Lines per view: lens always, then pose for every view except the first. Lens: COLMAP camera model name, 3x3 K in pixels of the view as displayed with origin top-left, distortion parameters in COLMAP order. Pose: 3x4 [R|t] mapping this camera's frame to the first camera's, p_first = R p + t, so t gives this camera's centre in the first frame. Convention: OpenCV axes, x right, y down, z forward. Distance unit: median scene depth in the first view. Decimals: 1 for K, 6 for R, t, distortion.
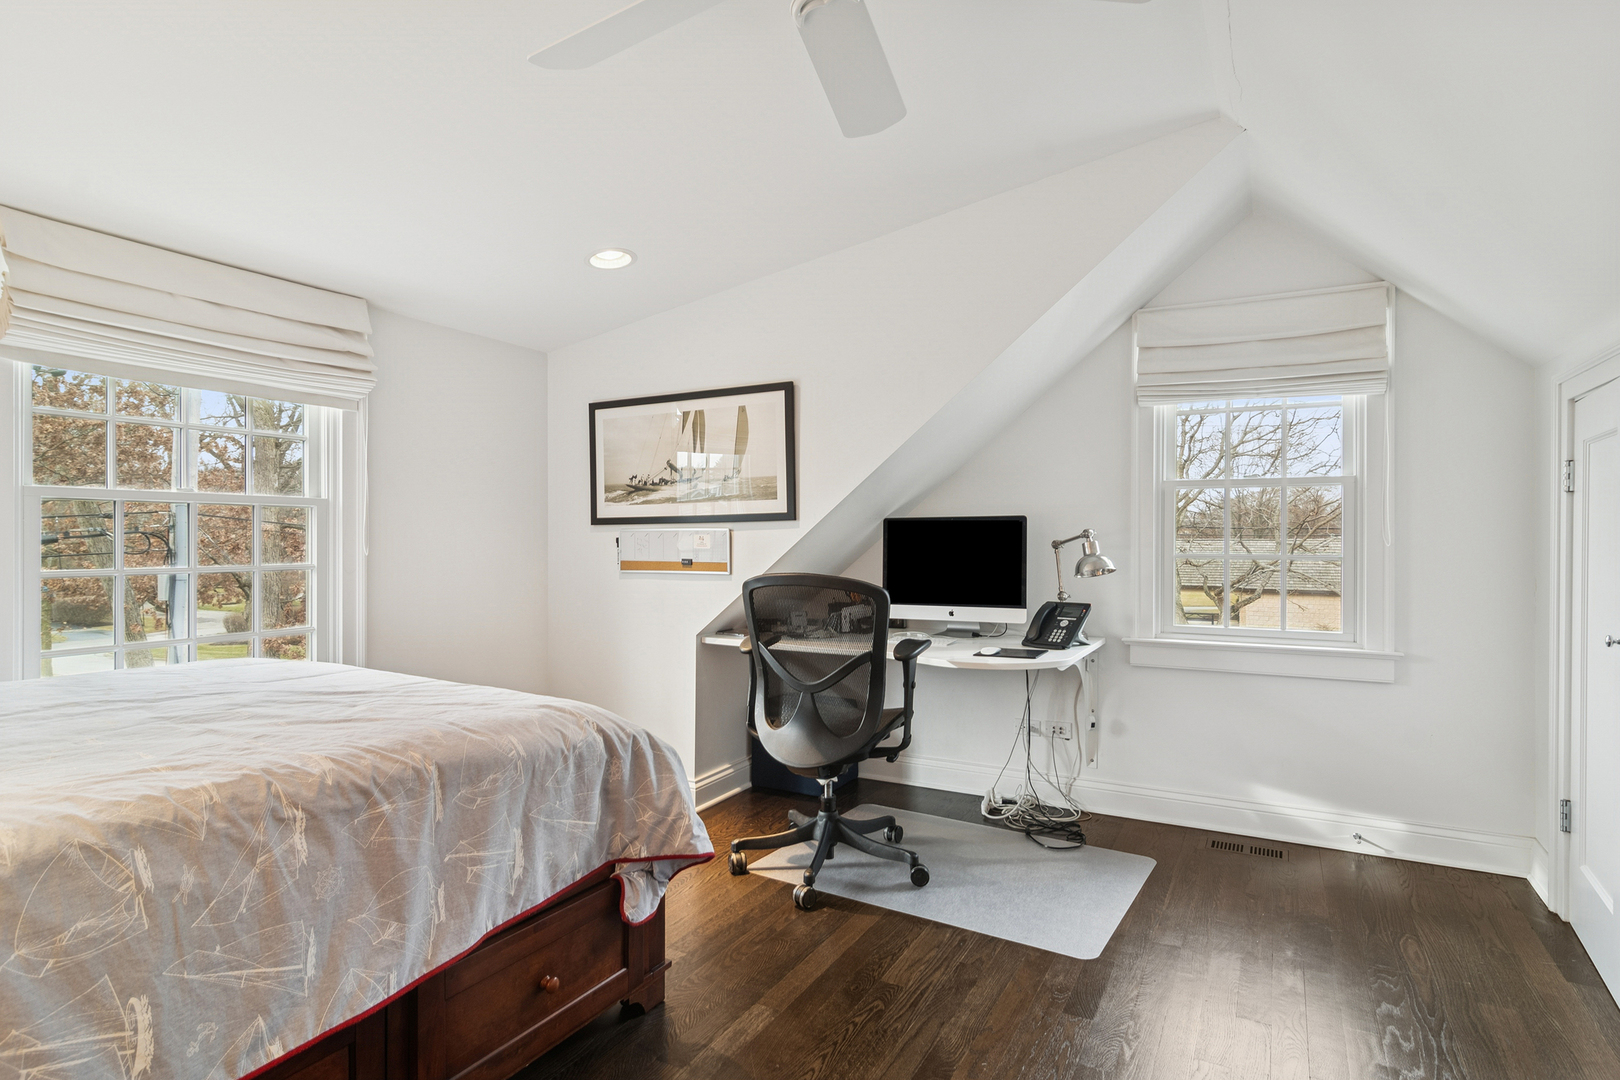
lens RADIAL K [[882.5, 0, 808.0], [0, 882.5, 544.1], [0, 0, 1]] dist [-0.005185, 0.004119]
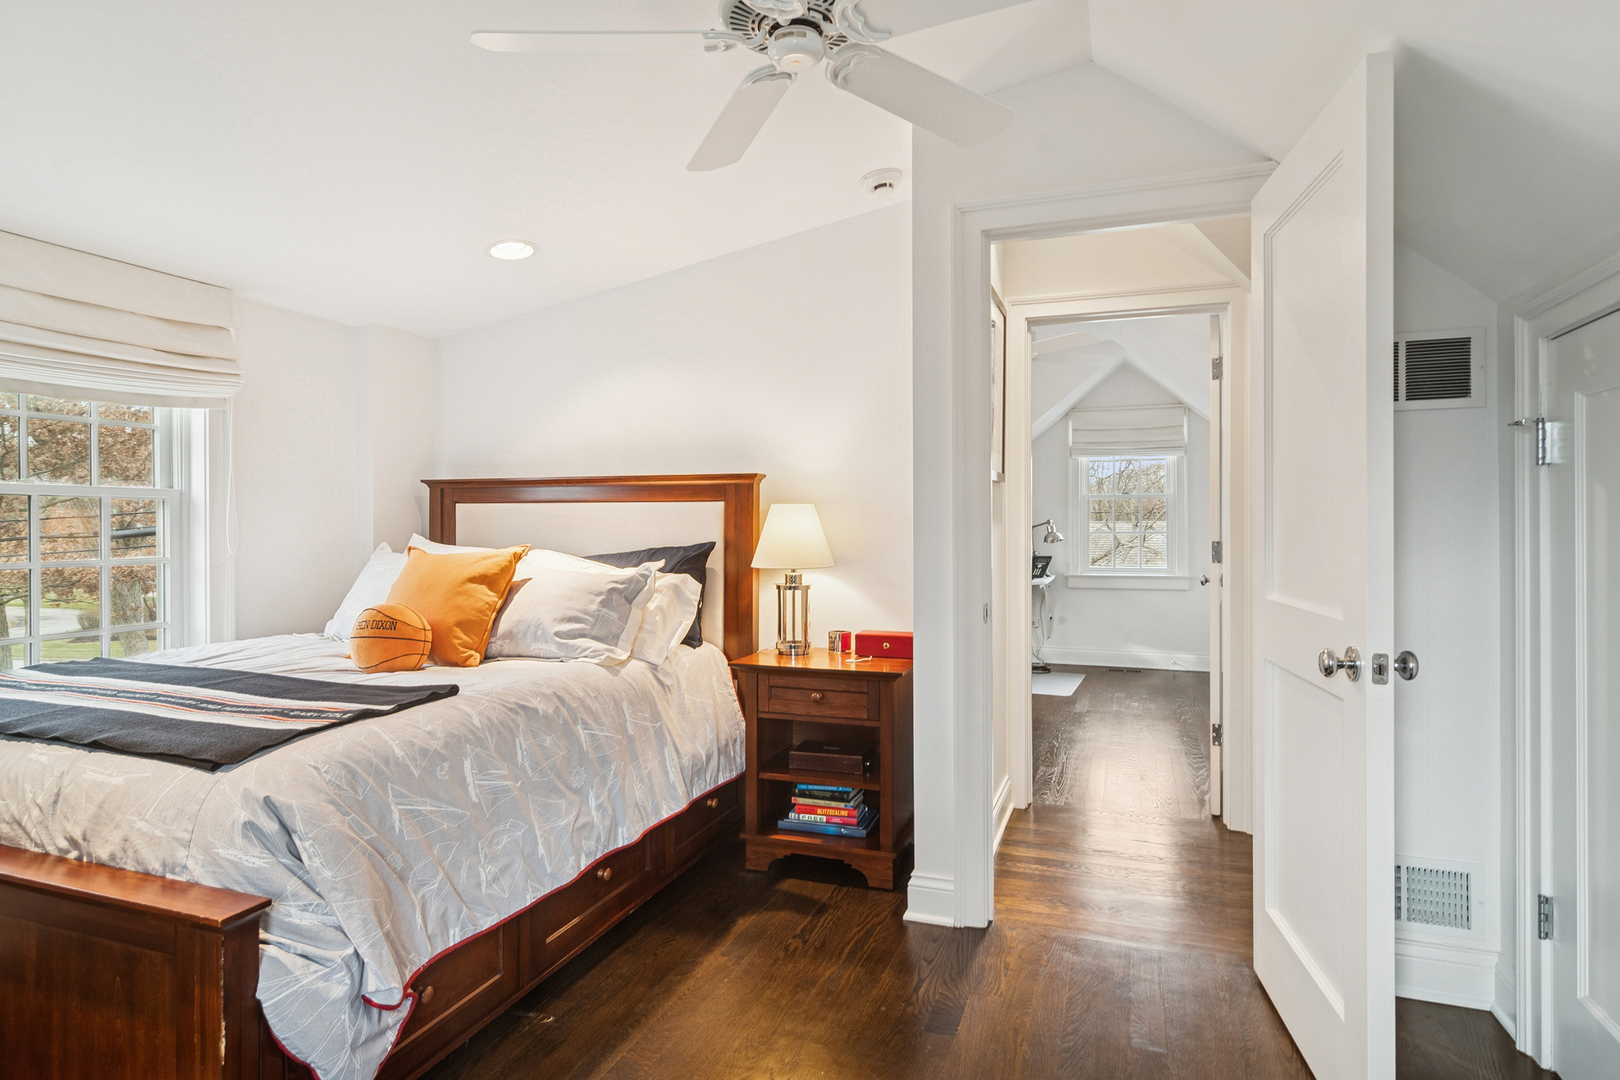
lens RADIAL K [[882.5, 0, 809.6], [0, 882.5, 536.0], [0, 0, 1]] dist [-0.005185, 0.004119]
pose [[0.990397, -0.011558, 0.137772, -0.484268], [0.010489, 0.999909, 0.008481, -0.002202], [-0.137857, -0.006954, 0.990428, -0.887390]]
